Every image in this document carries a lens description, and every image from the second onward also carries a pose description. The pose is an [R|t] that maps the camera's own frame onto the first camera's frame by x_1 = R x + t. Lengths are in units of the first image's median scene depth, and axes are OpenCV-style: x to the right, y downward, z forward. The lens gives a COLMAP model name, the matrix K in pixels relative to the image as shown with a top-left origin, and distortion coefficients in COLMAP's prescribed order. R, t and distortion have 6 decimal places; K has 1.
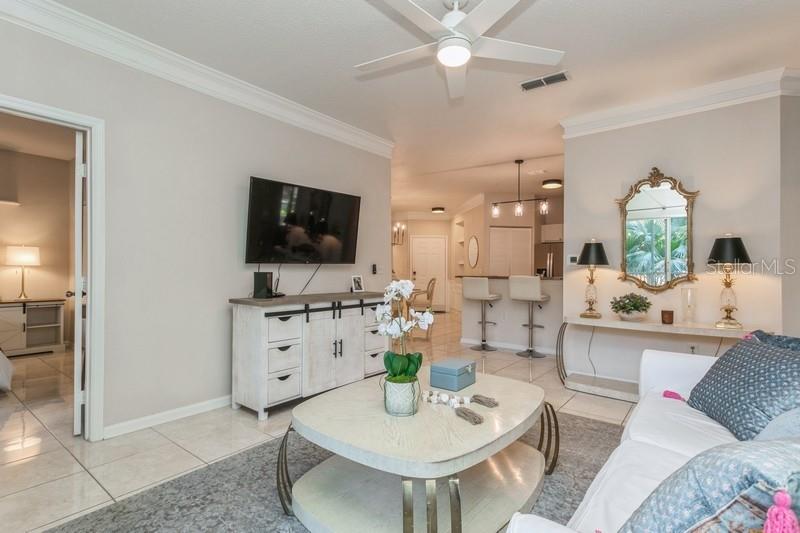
lens RADIAL K [[390.4, 0, 393.3], [0, 390.4, 266.6], [0, 0, 1]] dist [0.003754, 0.002467]
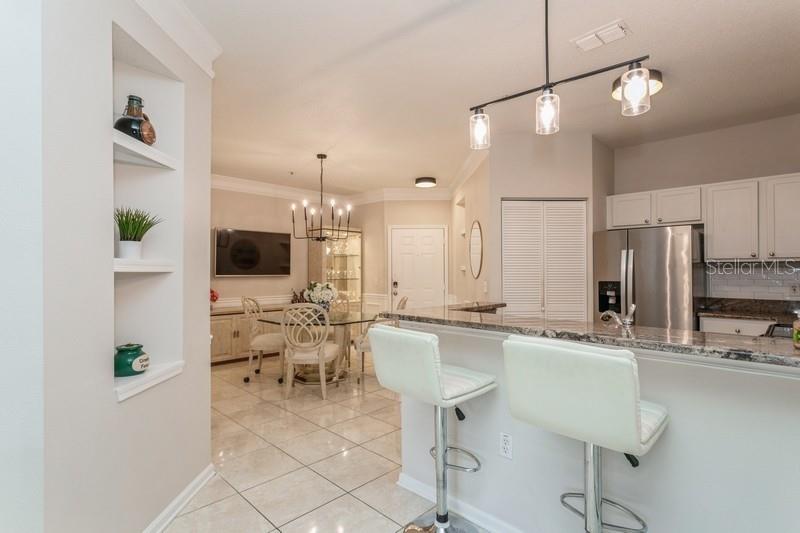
lens RADIAL K [[400.0, 0, 394.2], [0, 400.0, 266.1], [0, 0, 1]] dist [-0.012250, 0.006363]
pose [[0.994438, -0.012341, -0.104595, 0.322630], [0.012048, 0.999922, -0.003435, -0.029673], [0.104629, 0.002156, 0.994509, 0.932242]]
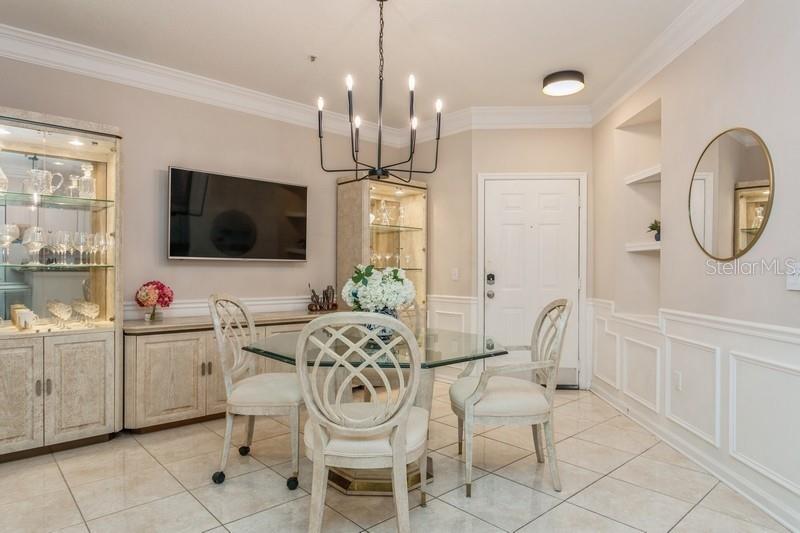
lens RADIAL K [[487.1, 0, 400.2], [0, 487.1, 273.2], [0, 0, 1]] dist [0.000998, 0.000911]
pose [[0.988875, -0.003098, -0.148718, 0.103153], [0.005140, 0.999898, 0.013348, 0.013591], [0.148662, -0.013964, 0.988790, 1.448076]]
